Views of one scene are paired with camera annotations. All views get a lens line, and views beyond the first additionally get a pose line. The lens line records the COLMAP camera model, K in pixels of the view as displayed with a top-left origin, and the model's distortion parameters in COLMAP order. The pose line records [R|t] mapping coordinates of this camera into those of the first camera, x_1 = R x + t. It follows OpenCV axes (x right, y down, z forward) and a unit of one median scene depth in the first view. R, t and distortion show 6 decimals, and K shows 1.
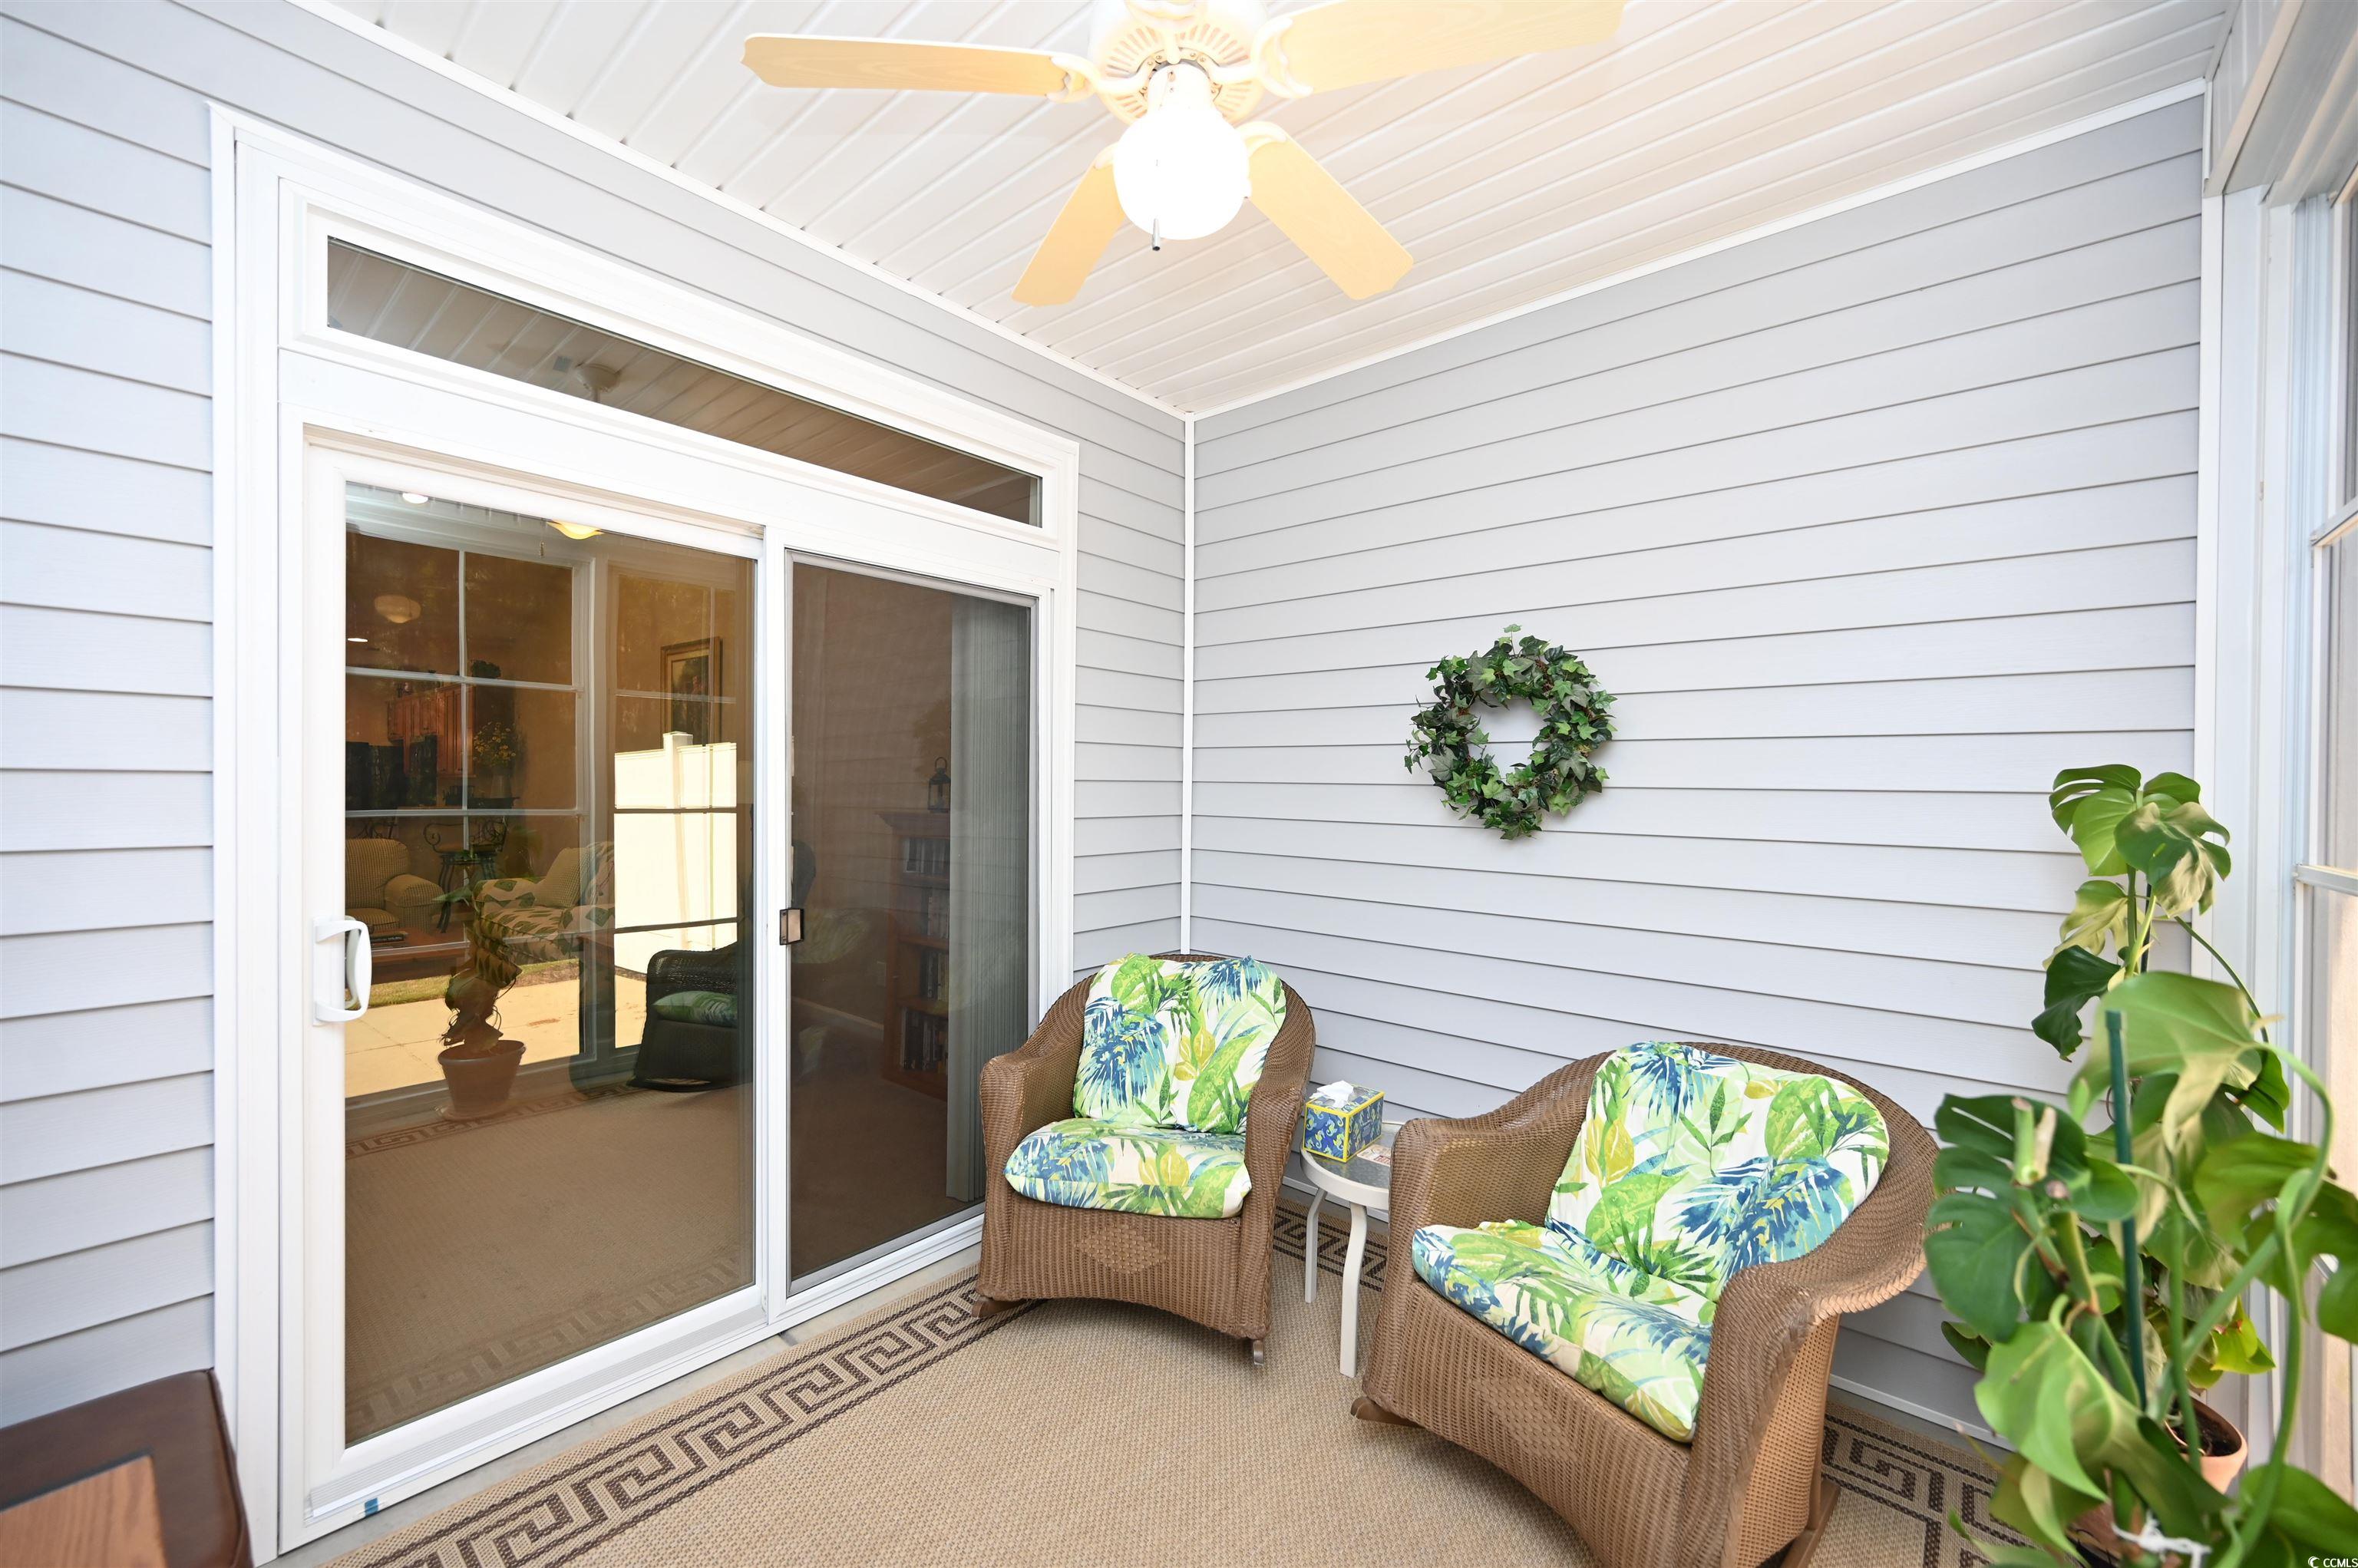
lens RADIAL K [[928.3, 0, 1179.9], [0, 928.3, 784.9], [0, 0, 1]] dist [-0.000218, 0.000207]
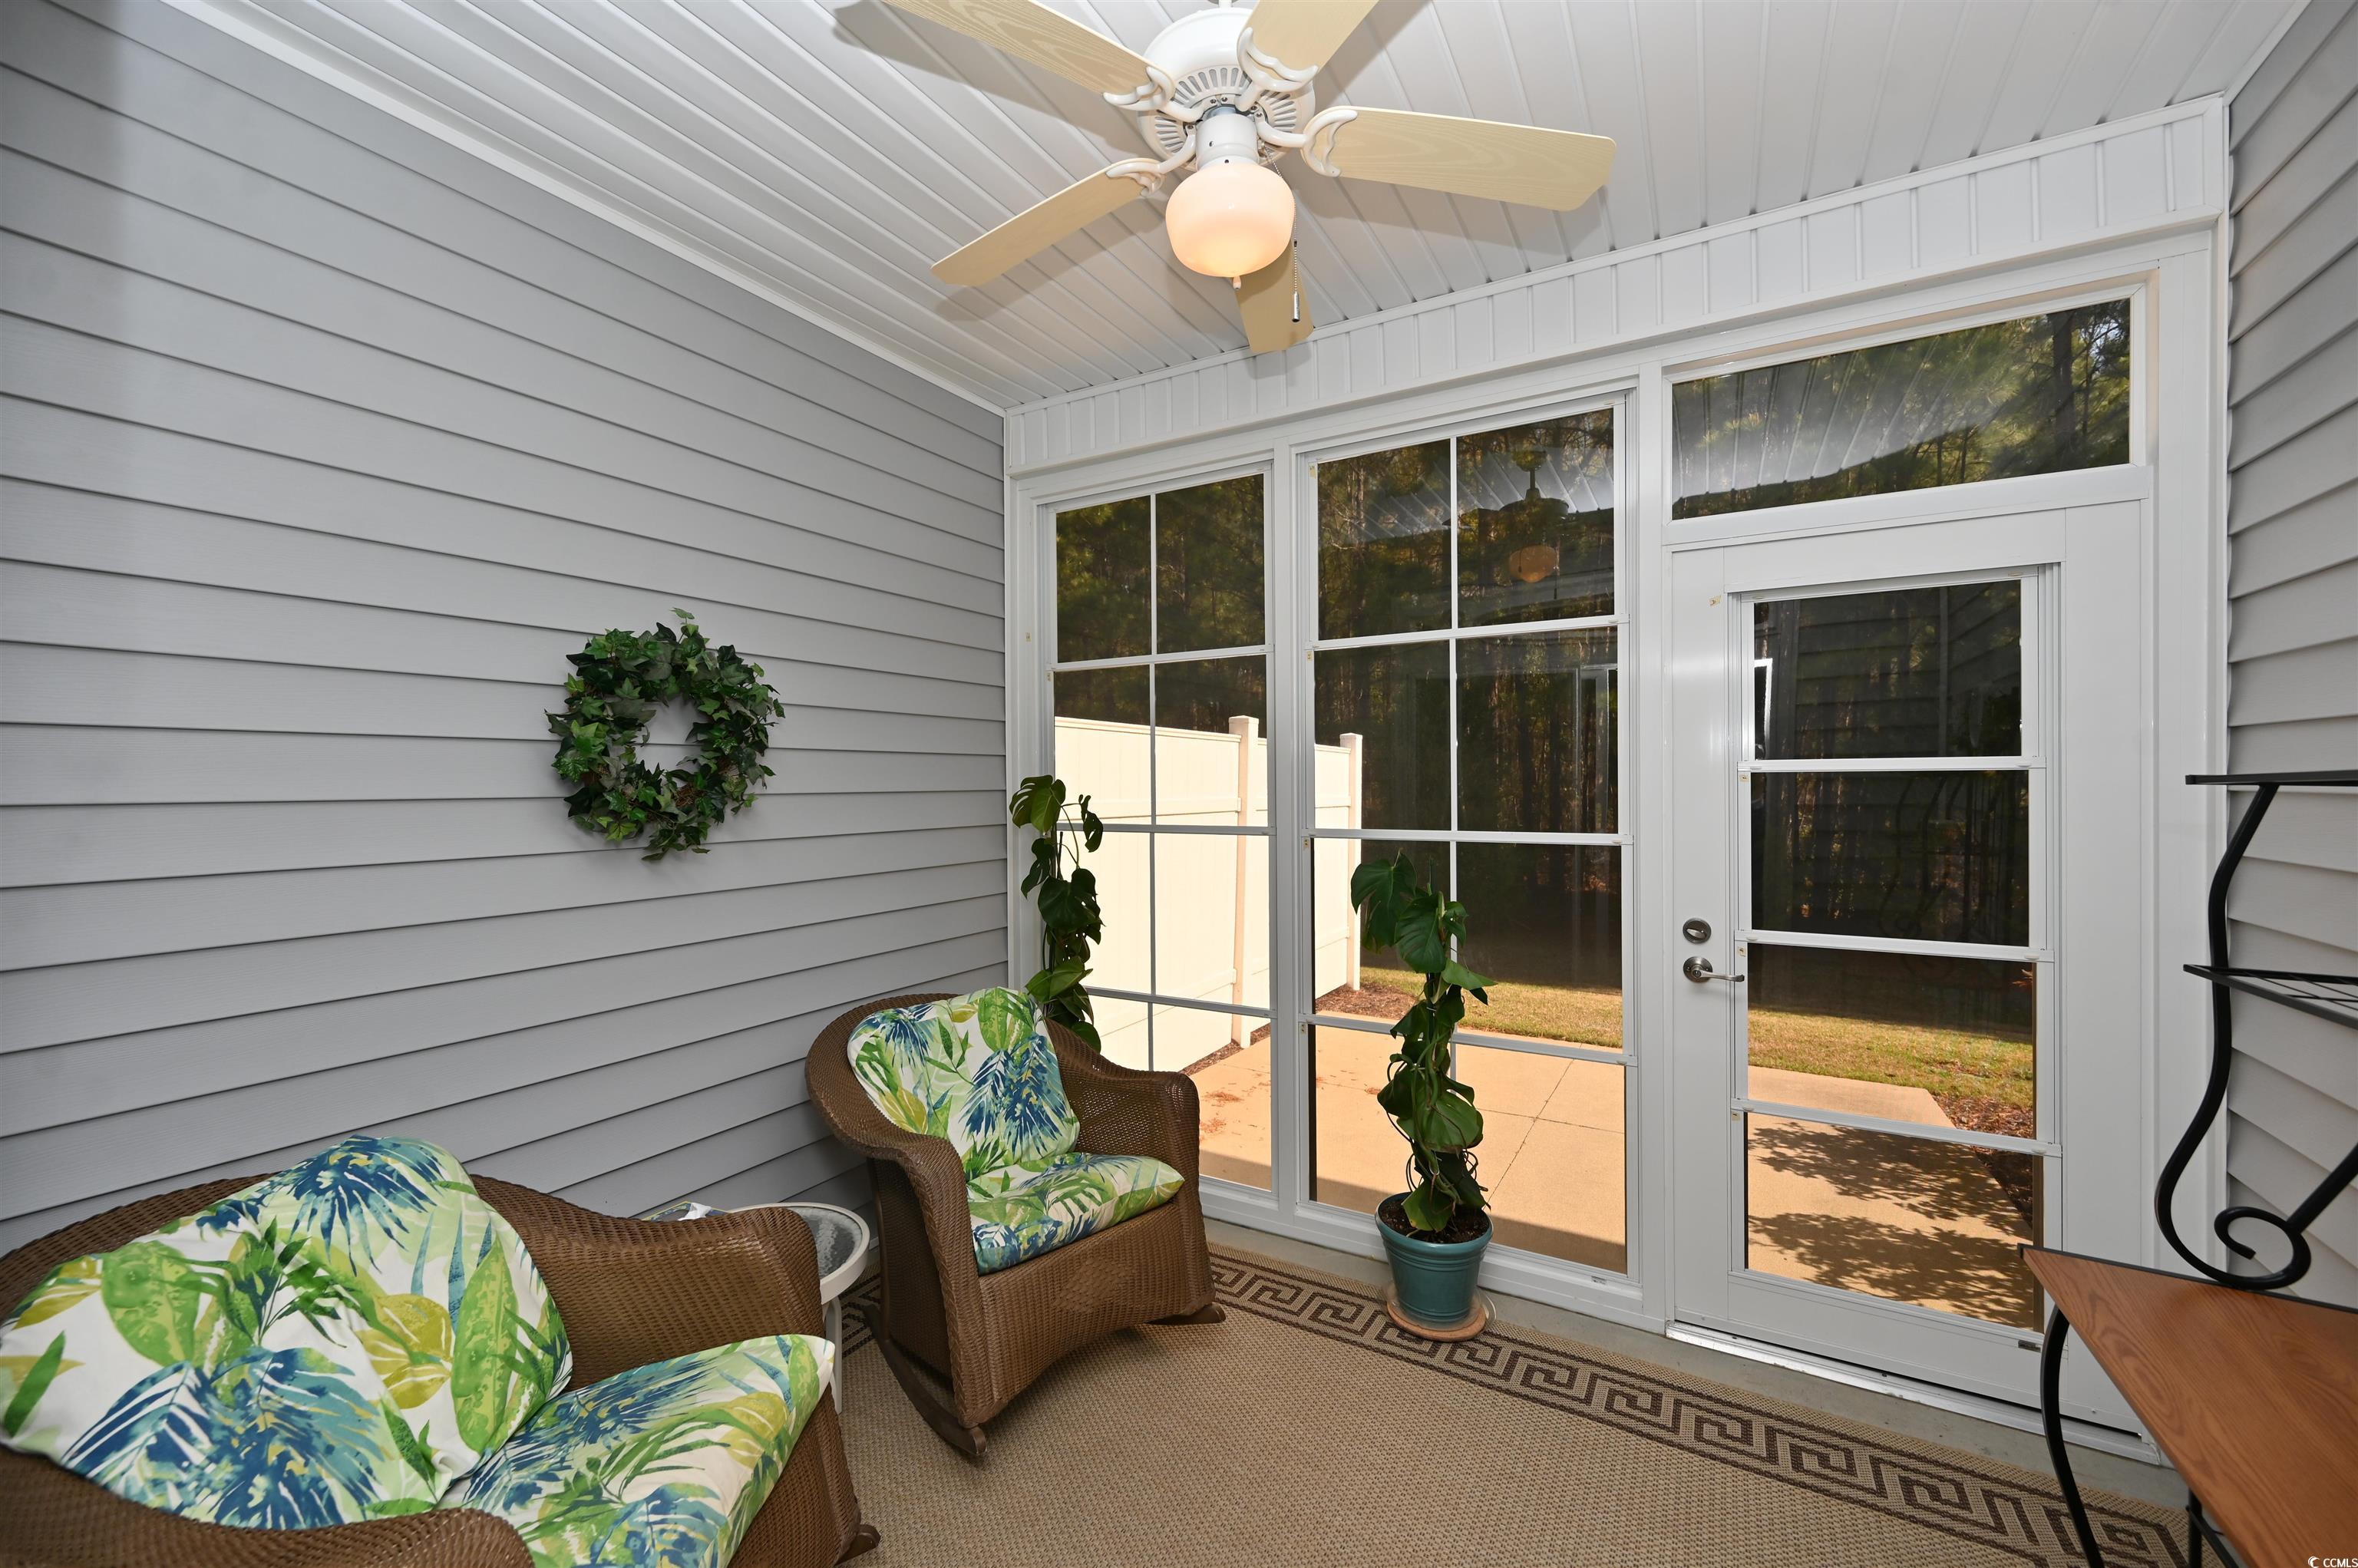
lens RADIAL K [[928.3, 0, 1181.3], [0, 928.3, 782.8], [0, 0, 1]] dist [-0.000218, 0.000207]
pose [[-0.183593, -0.016816, 0.982858, -0.704307], [0.003341, 0.999837, 0.017731, -0.029454], [-0.982997, 0.006539, -0.183507, 0.864763]]
